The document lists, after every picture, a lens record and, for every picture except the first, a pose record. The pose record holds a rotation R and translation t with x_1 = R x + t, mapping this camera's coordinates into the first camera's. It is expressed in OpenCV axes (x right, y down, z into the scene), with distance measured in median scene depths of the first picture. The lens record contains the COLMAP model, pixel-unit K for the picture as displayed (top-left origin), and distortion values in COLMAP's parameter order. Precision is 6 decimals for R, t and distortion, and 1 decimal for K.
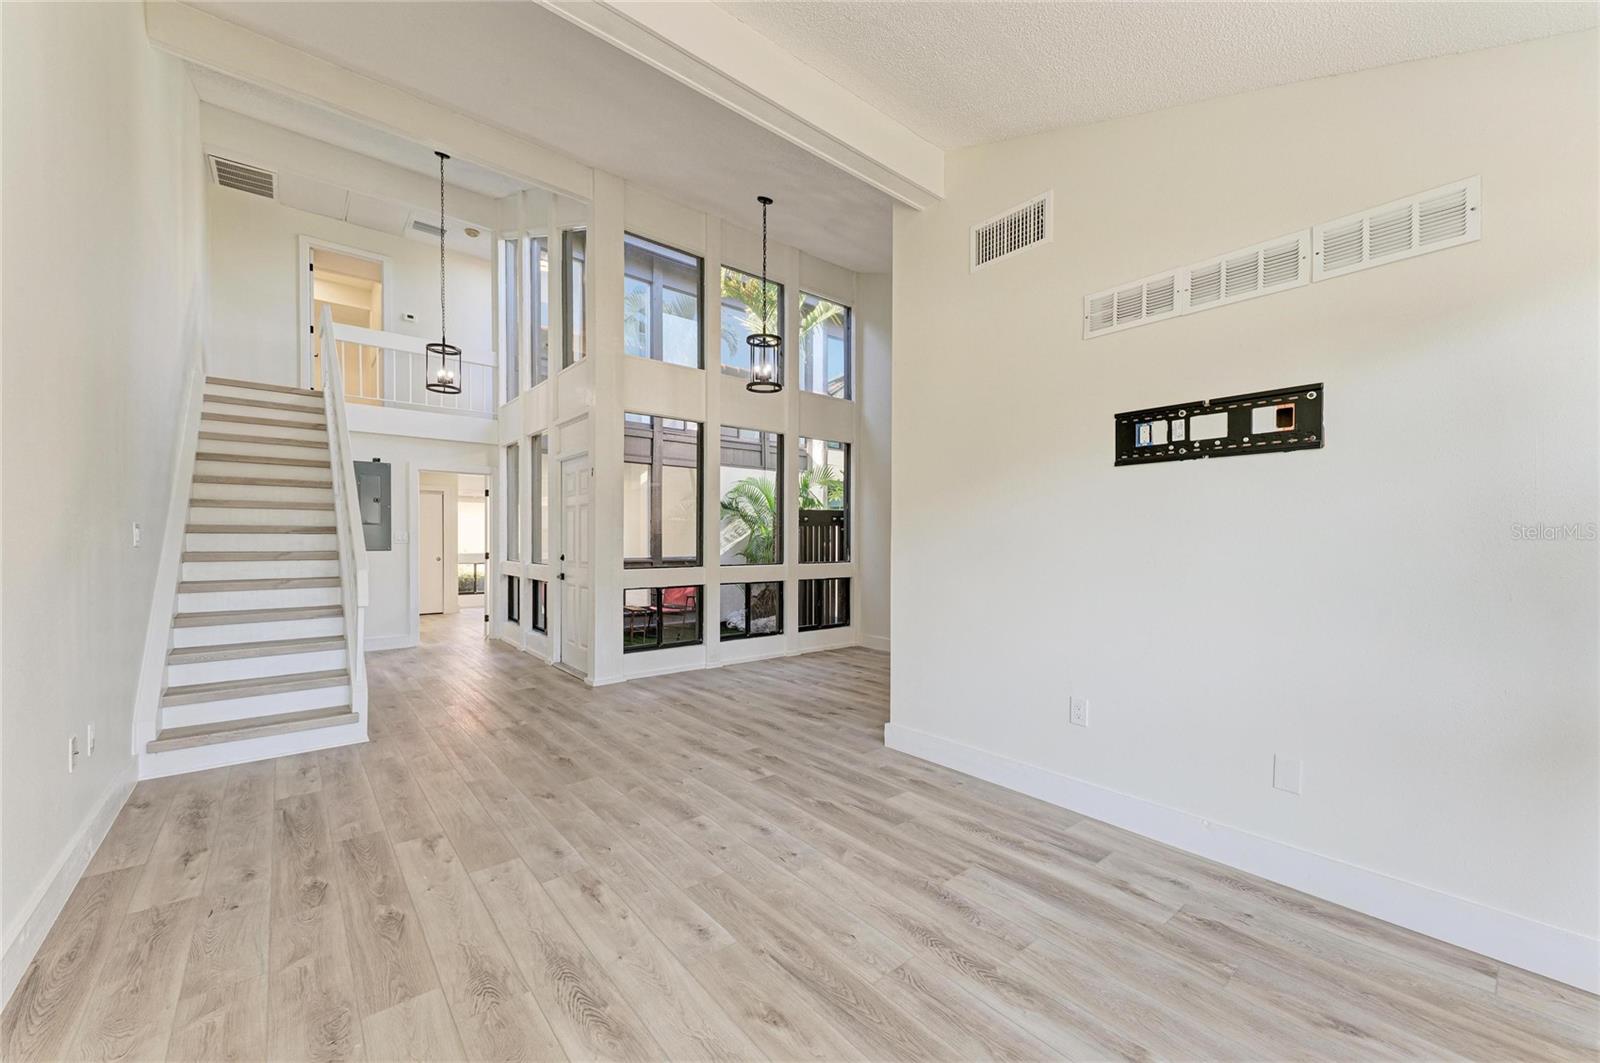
lens RADIAL K [[613.0, 0, 807.9], [0, 613.0, 538.3], [0, 0, 1]] dist [0.020970, -0.006686]
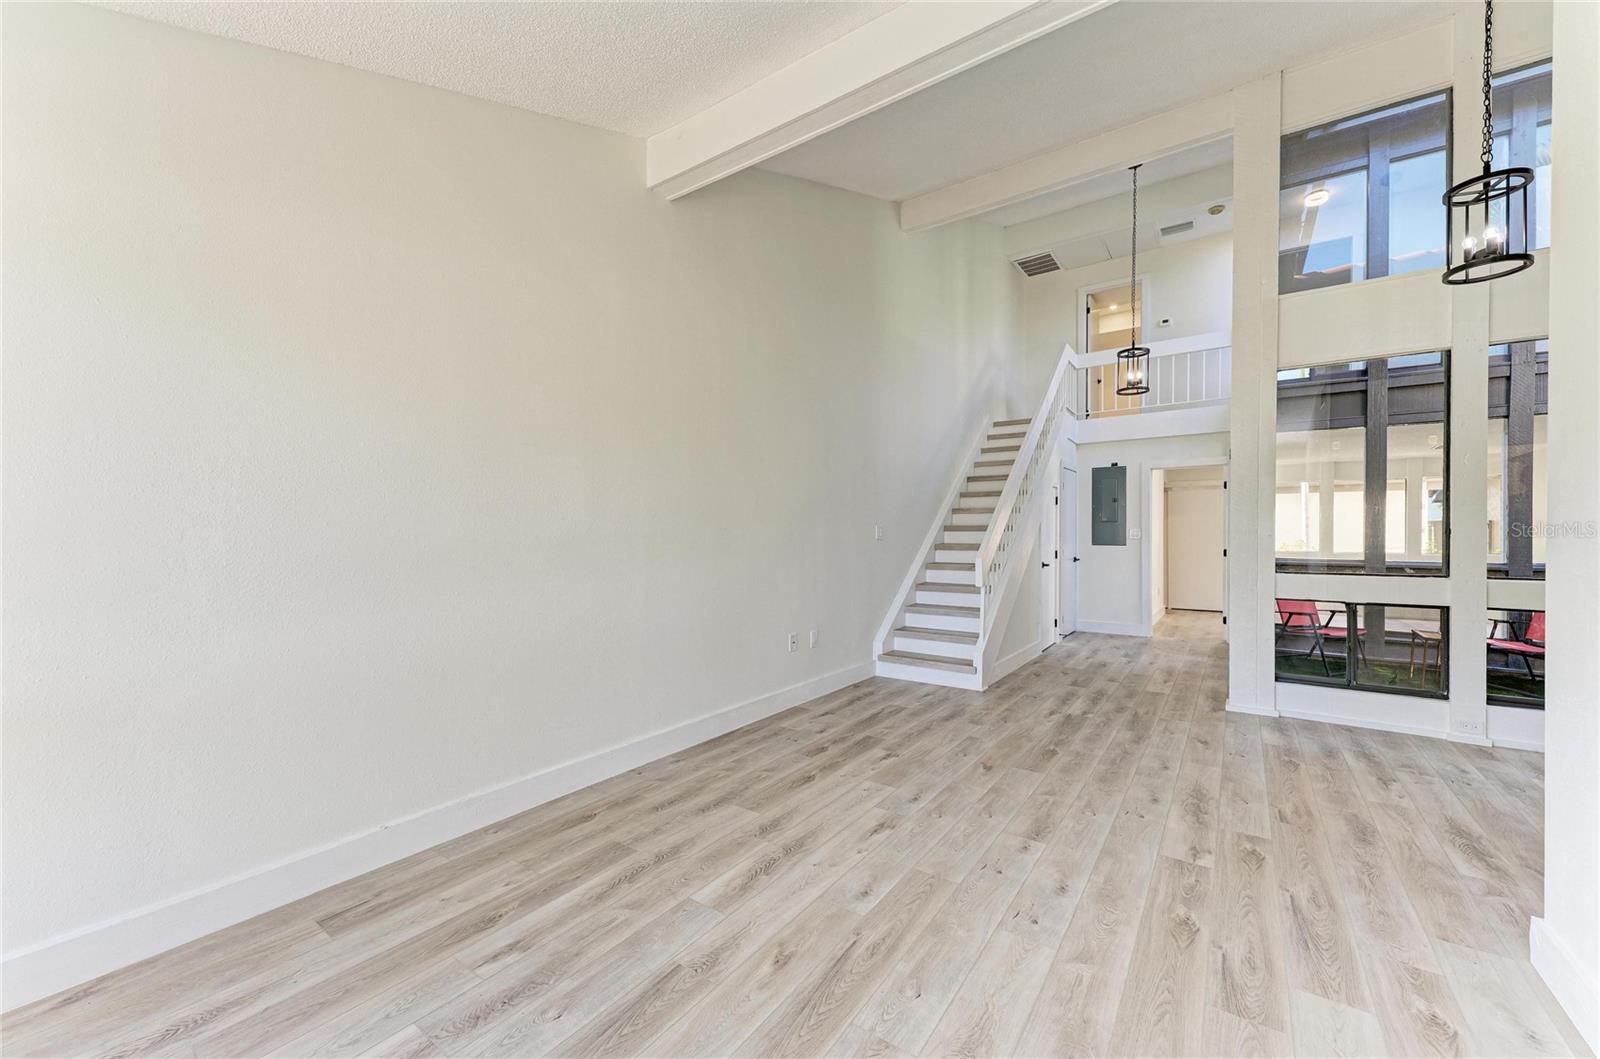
lens RADIAL K [[613.0, 0, 807.9], [0, 613.0, 536.3], [0, 0, 1]] dist [0.020970, -0.006686]
pose [[0.259434, 0.000376, -0.965761, 0.438521], [0.003162, 0.999994, 0.001239, 0.001320], [0.965756, -0.003375, 0.259432, 0.318357]]
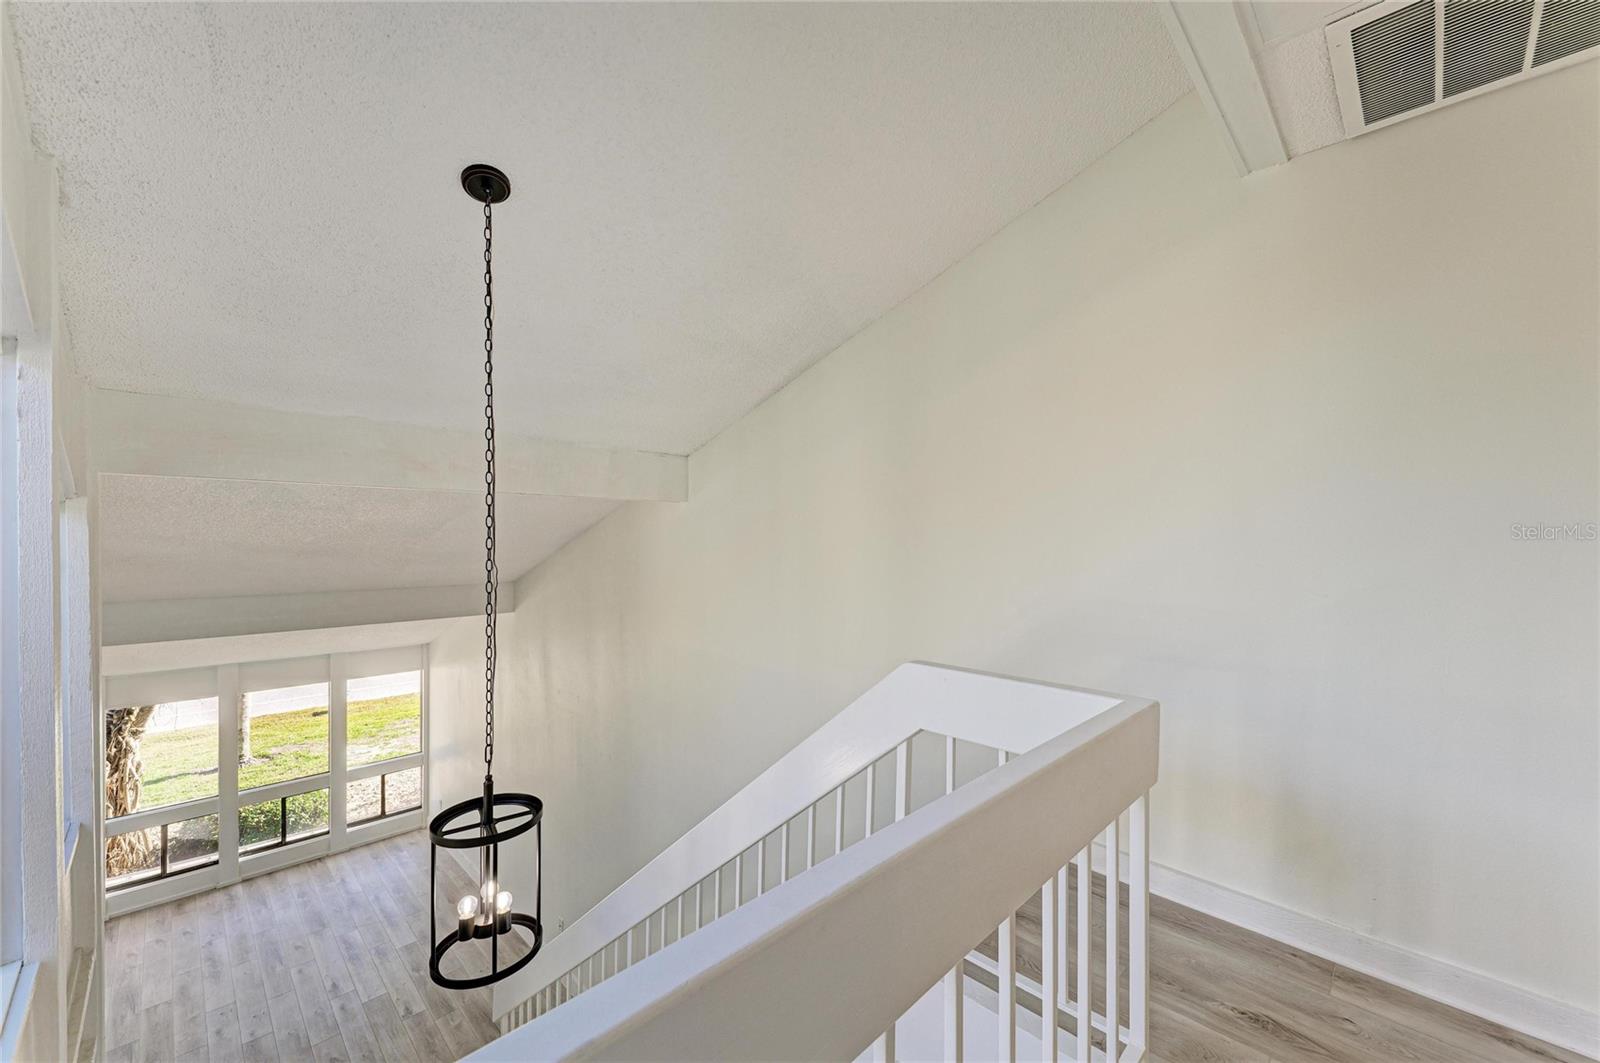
lens RADIAL K [[633.5, 0, 807.8], [0, 633.5, 537.4], [0, 0, 1]] dist [0.021501, -0.006783]
pose [[-0.995819, -0.005659, -0.091169, -1.131196], [-0.005952, 0.999978, 0.002941, -0.702770], [0.091150, 0.003472, -0.995831, 2.118663]]
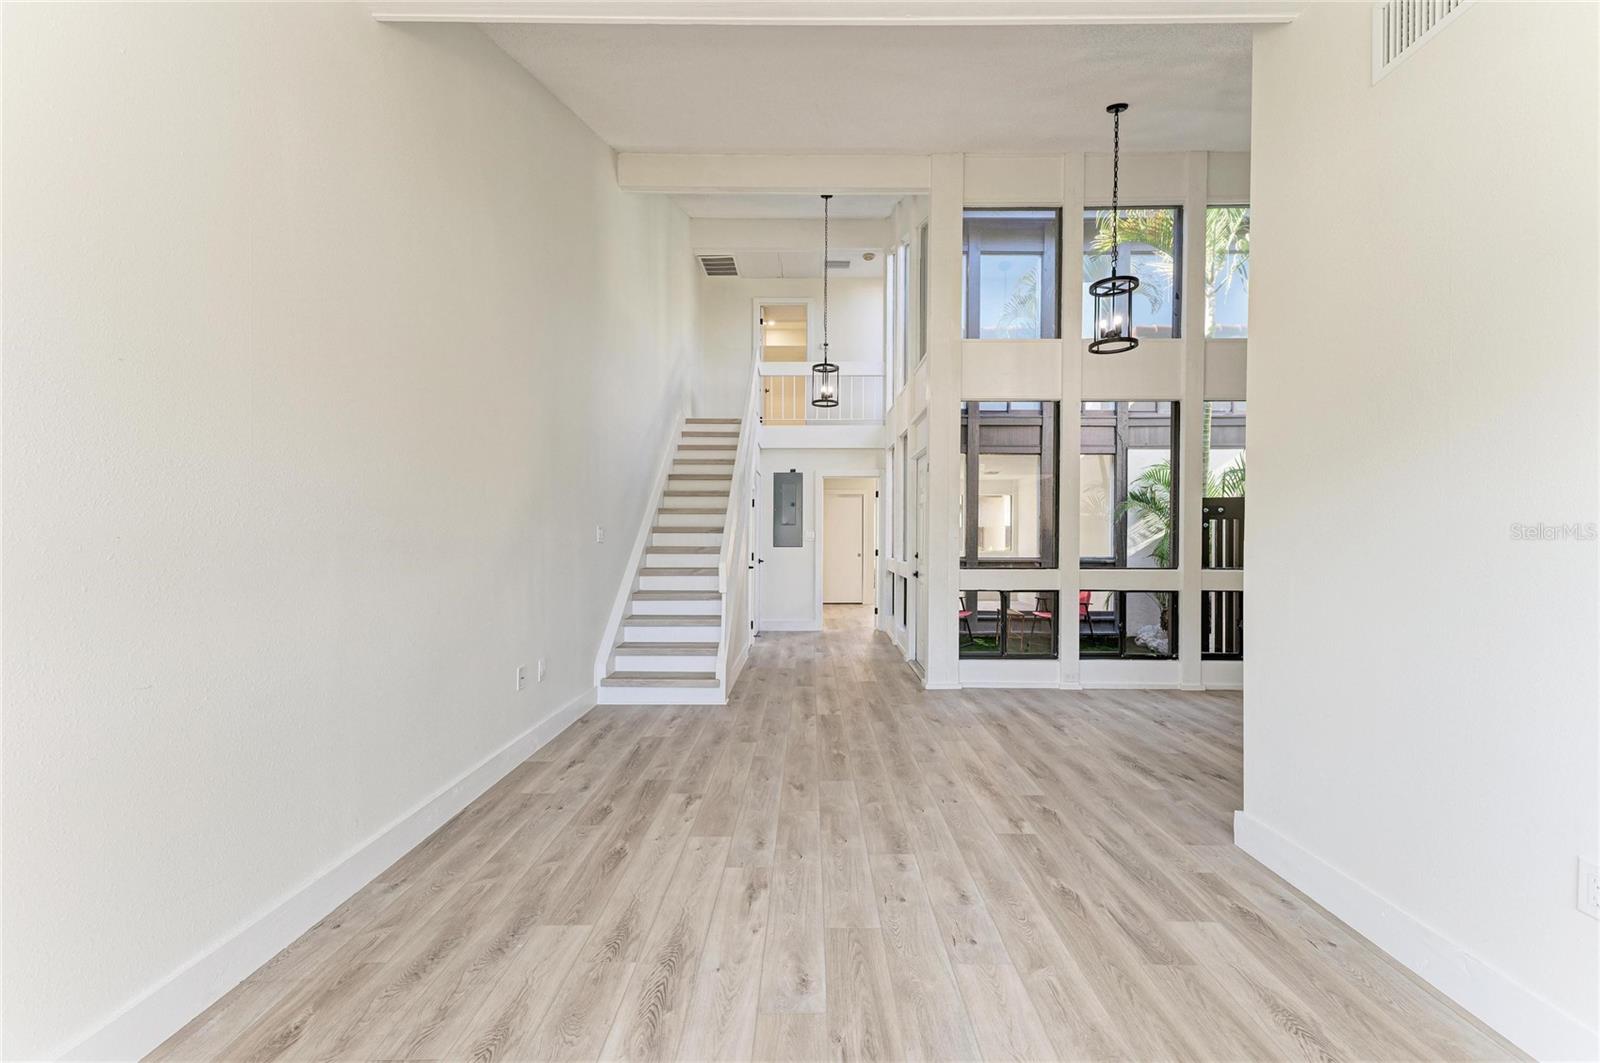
lens RADIAL K [[633.5, 0, 807.8], [0, 633.5, 537.4], [0, 0, 1]] dist [0.021501, -0.006783]
pose [[0.762867, -0.000757, -0.646555, 0.217111], [0.002417, 0.999996, 0.001681, -0.000554], [0.646551, -0.002845, 0.762866, 0.158394]]
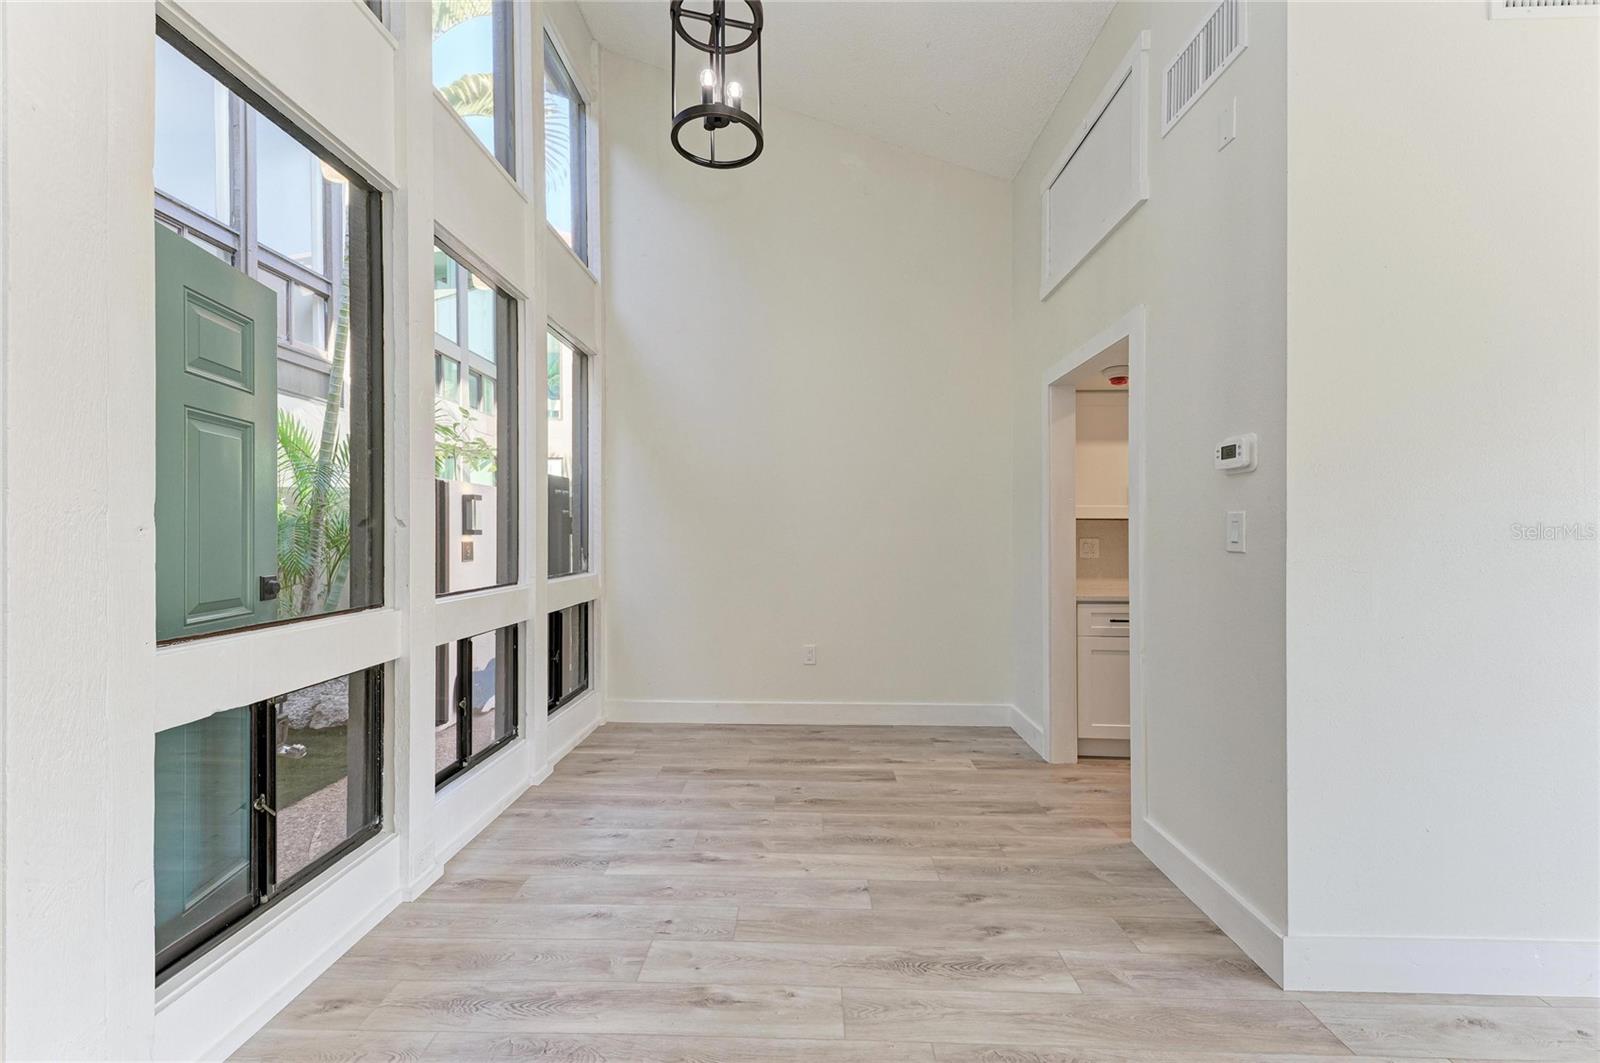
lens RADIAL K [[633.5, 0, 807.8], [0, 633.5, 537.4], [0, 0, 1]] dist [0.021501, -0.006783]
pose [[0.660252, 0.002166, 0.751041, -0.452826], [-0.008904, 0.999948, 0.004944, 0.004361], [-0.750992, -0.009952, 0.660237, 0.929914]]
